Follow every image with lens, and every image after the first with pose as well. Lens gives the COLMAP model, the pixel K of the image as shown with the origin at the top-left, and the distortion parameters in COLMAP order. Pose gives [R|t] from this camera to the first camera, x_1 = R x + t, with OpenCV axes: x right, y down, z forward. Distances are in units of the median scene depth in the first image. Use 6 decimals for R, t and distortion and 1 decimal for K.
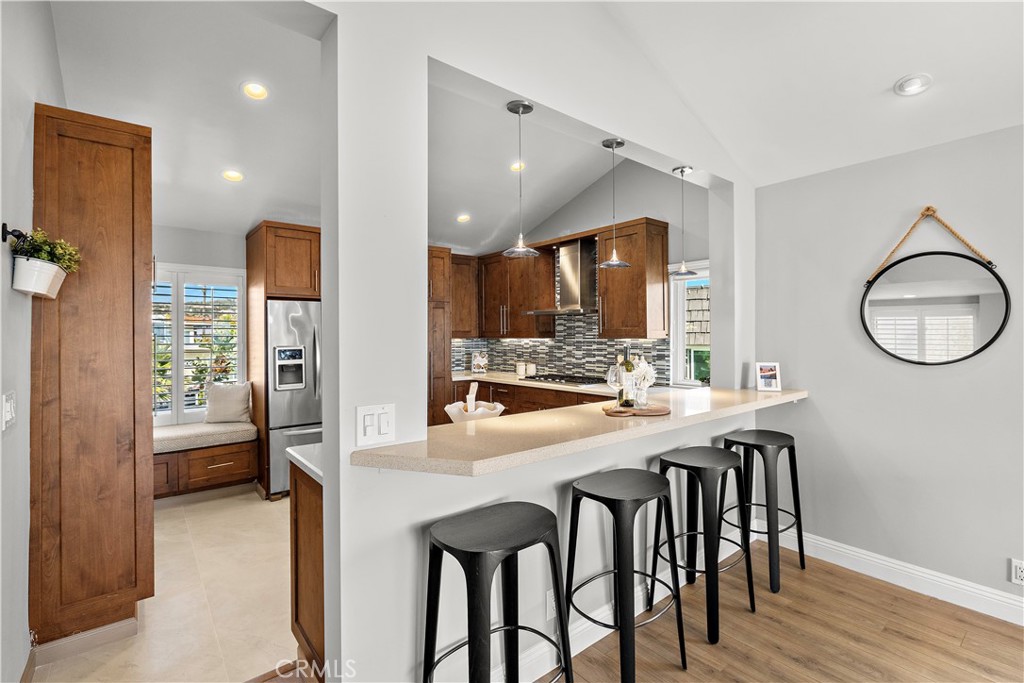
lens RADIAL K [[459.3, 0, 509.9], [0, 459.3, 337.3], [0, 0, 1]] dist [-0.004778, -0.000759]
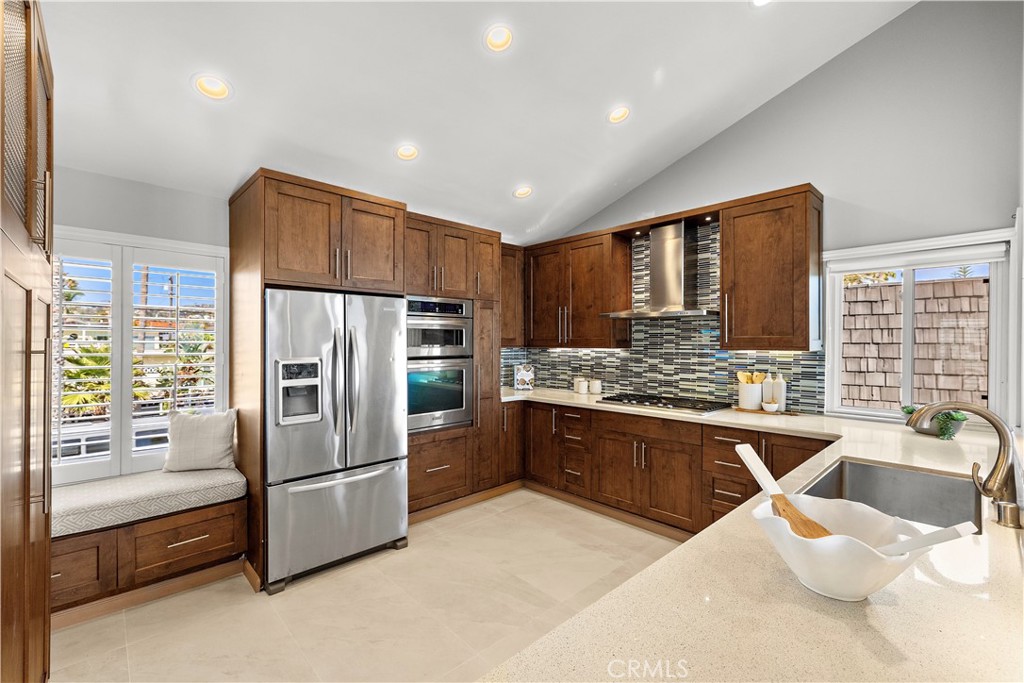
lens RADIAL K [[437.0, 0, 511.2], [0, 437.0, 345.2], [0, 0, 1]] dist [0.003458, 0.000769]
pose [[0.997351, 0.007447, 0.072354, -0.184897], [-0.007539, 0.999971, 0.001001, -0.003154], [-0.072345, -0.001543, 0.997378, 0.288661]]
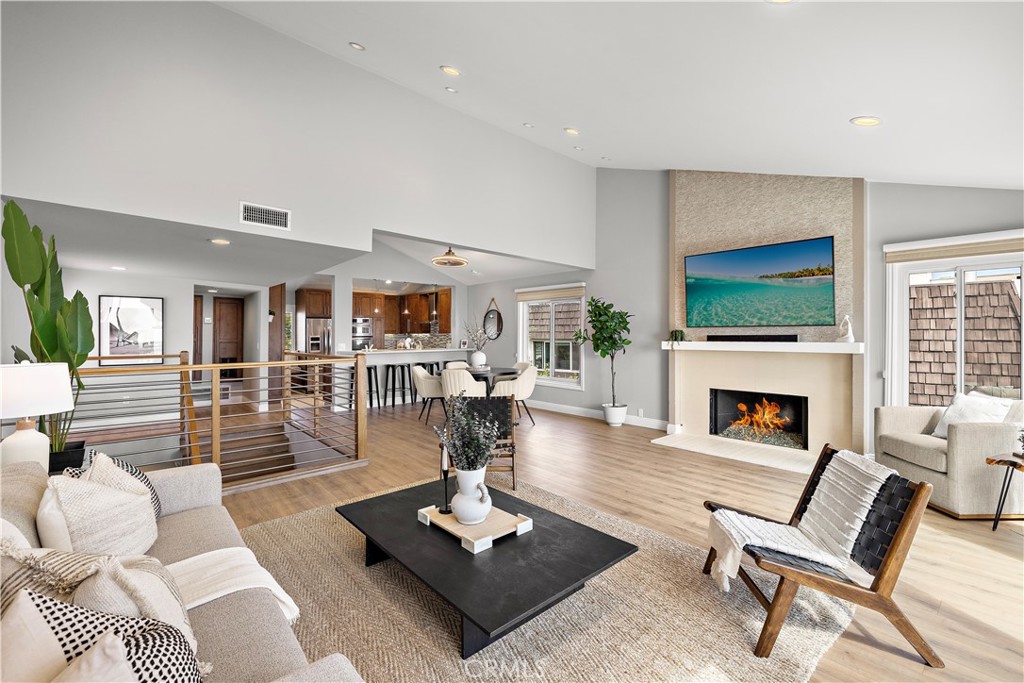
lens RADIAL K [[437.0, 0, 513.3], [0, 437.0, 337.1], [0, 0, 1]] dist [0.003458, 0.000769]
pose [[0.999276, 0.002378, 0.037963, 0.479862], [-0.002448, 0.999995, 0.001783, 0.016453], [-0.037959, -0.001874, 0.999278, -1.323056]]
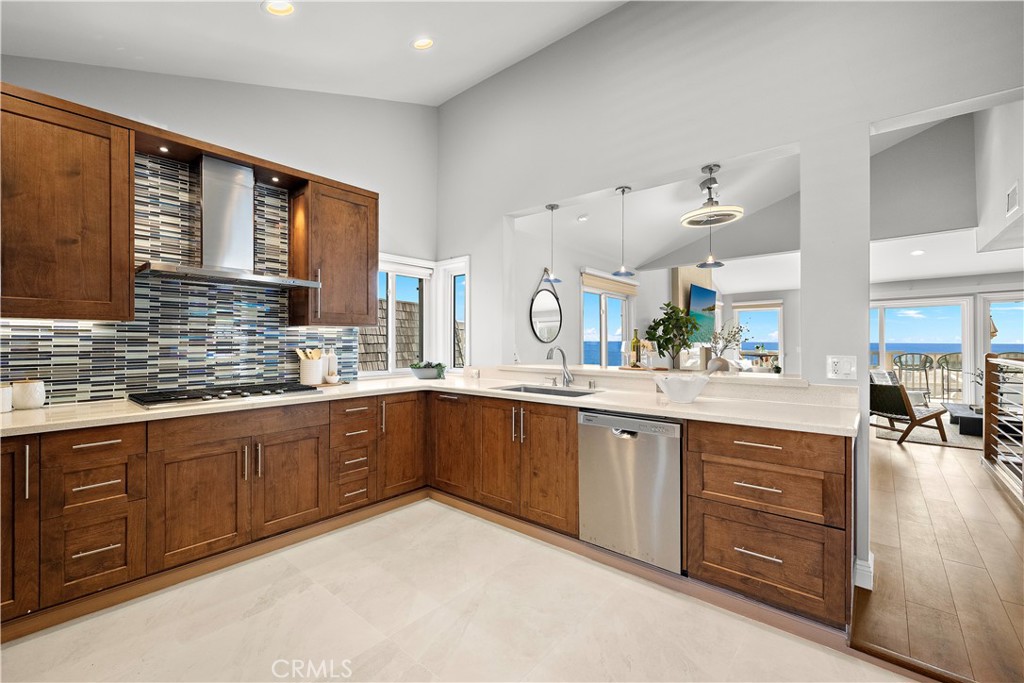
lens RADIAL K [[437.0, 0, 511.0], [0, 437.0, 340.4], [0, 0, 1]] dist [0.003458, 0.000769]
pose [[-0.188917, 0.005077, 0.981980, -0.503605], [0.002947, 0.999985, -0.004603, 0.027787], [-0.981989, 0.002024, -0.188929, 0.757891]]
